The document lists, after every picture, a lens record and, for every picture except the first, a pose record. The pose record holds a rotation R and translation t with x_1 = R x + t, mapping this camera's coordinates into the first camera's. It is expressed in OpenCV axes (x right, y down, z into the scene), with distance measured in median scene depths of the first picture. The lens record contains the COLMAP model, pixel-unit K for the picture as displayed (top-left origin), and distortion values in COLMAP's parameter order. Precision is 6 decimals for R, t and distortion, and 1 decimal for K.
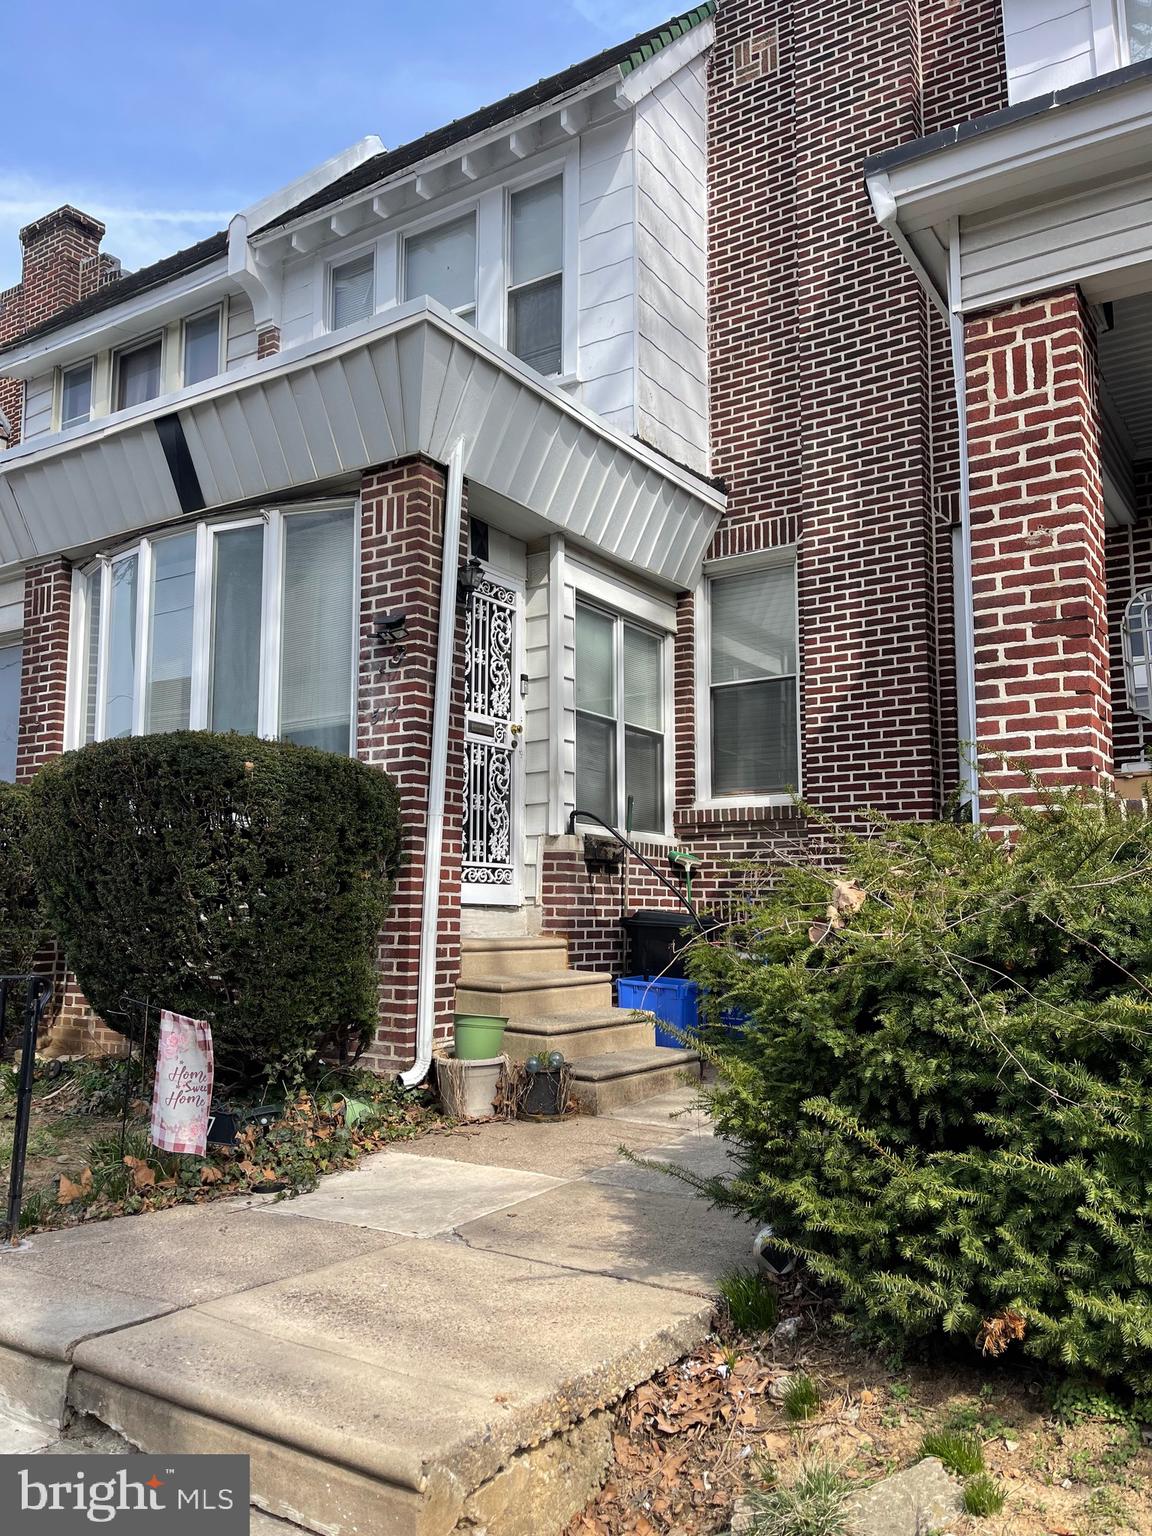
lens RADIAL K [[1177.7, 0, 576.0], [0, 1177.7, 768.0], [0, 0, 1]] dist [-0.007879, -0.003493]
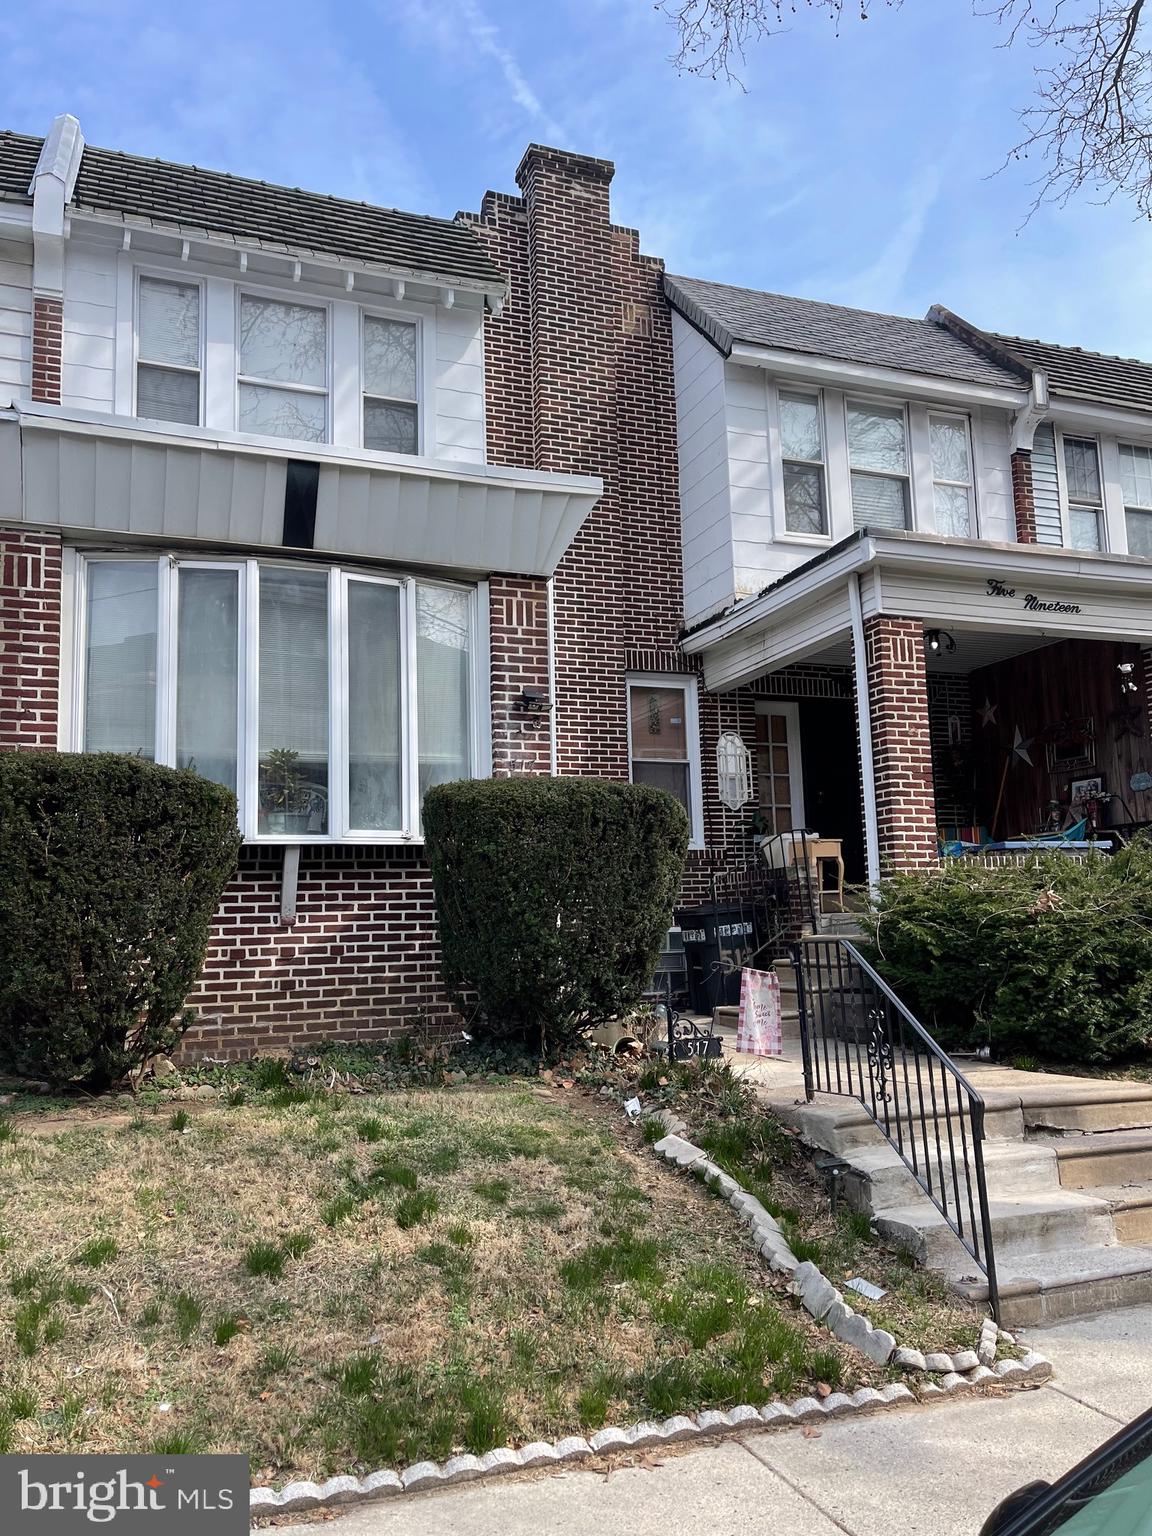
lens RADIAL K [[1177.7, 0, 576.0], [0, 1177.7, 768.0], [0, 0, 1]] dist [-0.007879, -0.003493]
pose [[0.578538, 0.100656, 0.809421, -1.193333], [-0.077794, 0.994642, -0.068085, 0.044209], [-0.811937, -0.023578, 0.583269, 0.172698]]
